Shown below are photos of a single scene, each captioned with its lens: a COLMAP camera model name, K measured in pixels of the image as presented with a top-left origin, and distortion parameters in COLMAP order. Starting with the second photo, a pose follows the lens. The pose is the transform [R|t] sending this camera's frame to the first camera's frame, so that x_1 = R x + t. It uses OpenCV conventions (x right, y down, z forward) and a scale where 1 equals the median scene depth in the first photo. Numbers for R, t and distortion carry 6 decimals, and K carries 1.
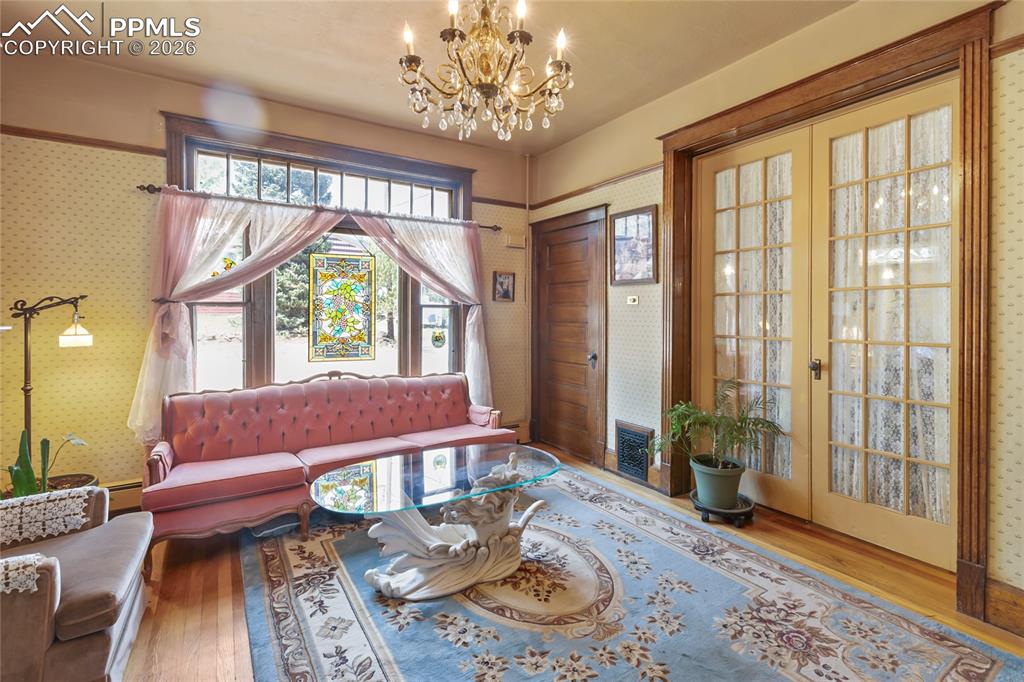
lens RADIAL K [[466.7, 0, 515.2], [0, 466.7, 317.0], [0, 0, 1]] dist [-0.000447, -0.000308]
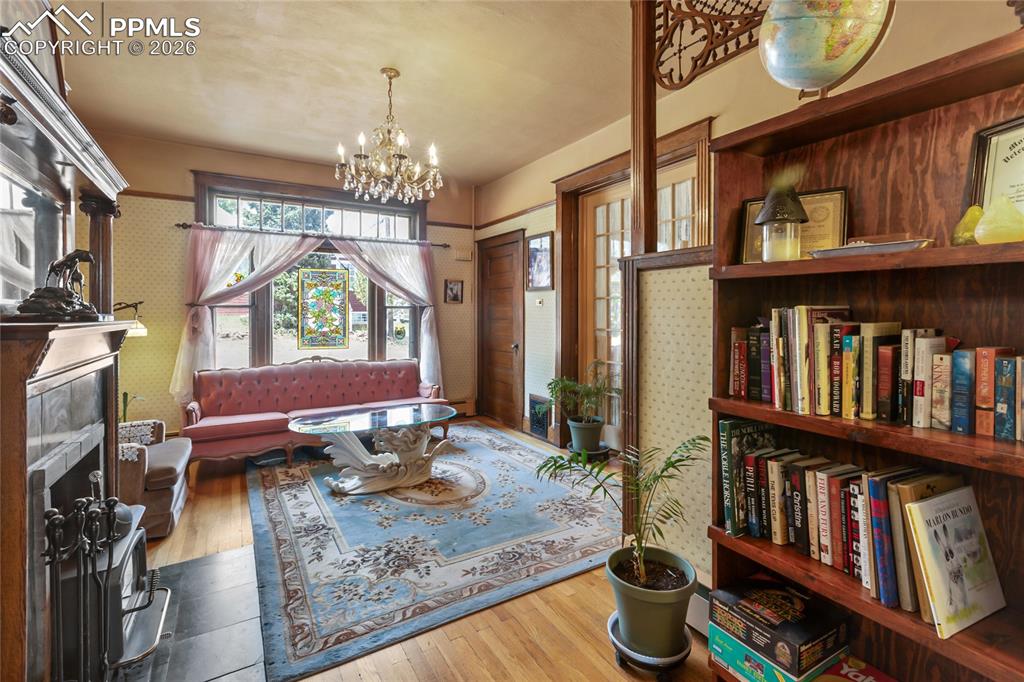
lens RADIAL K [[467.9, 0, 511.0], [0, 467.9, 316.1], [0, 0, 1]] dist [-0.001668, 0.000083]
pose [[0.999602, -0.002671, -0.028077, 0.230357], [0.002667, 0.999996, -0.000207, 0.002480], [0.028078, 0.000132, 0.999606, -0.361086]]
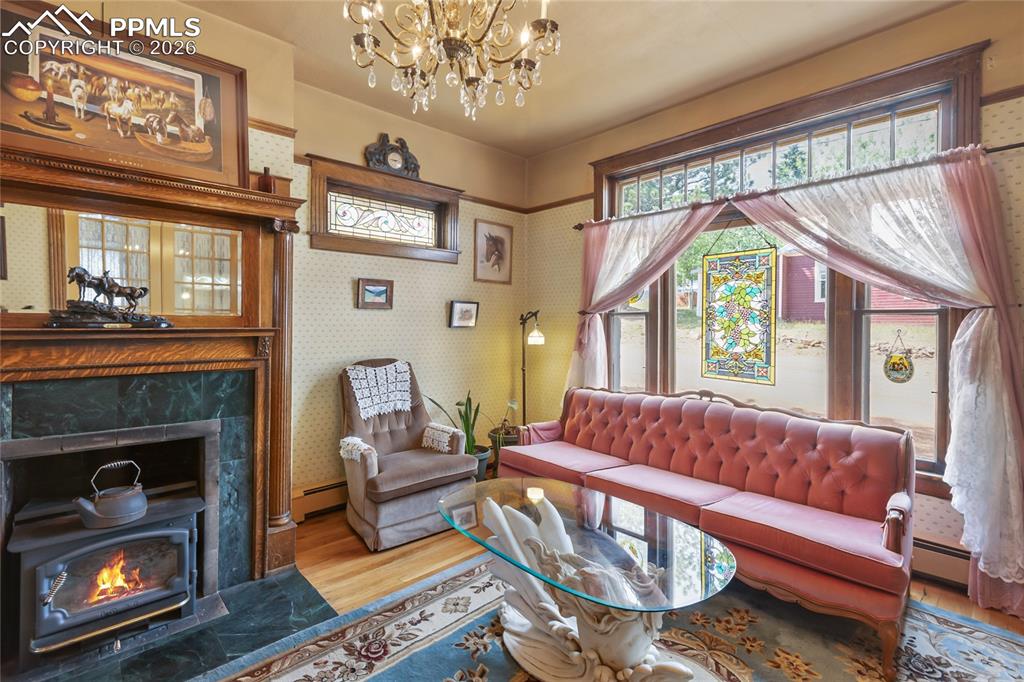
lens RADIAL K [[463.8, 0, 511.6], [0, 463.8, 324.6], [0, 0, 1]] dist [-0.000388, 0.000091]
pose [[0.182951, 0.006114, -0.983103, 0.418367], [-0.012609, 0.999913, 0.003872, -0.004300], [0.983041, 0.011687, 0.183012, 0.533168]]
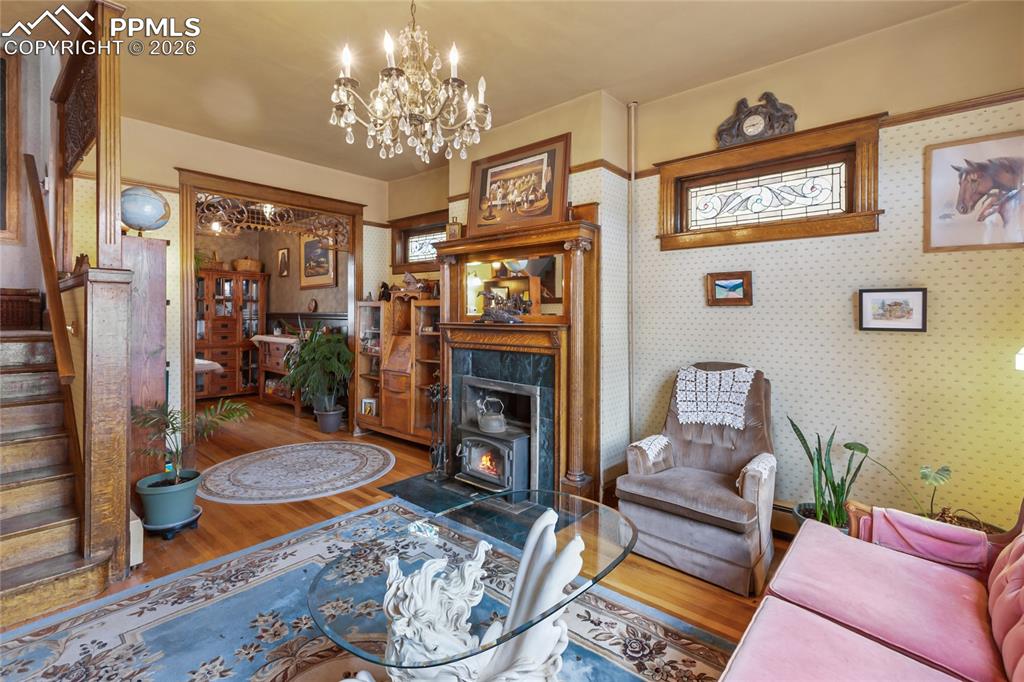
lens RADIAL K [[467.9, 0, 511.0], [0, 467.9, 316.1], [0, 0, 1]] dist [-0.001668, 0.000083]
pose [[-0.958404, 0.000934, -0.285413, 0.016253], [-0.002966, 0.999908, 0.013231, -0.022009], [0.285399, 0.013527, -0.958313, 1.178261]]
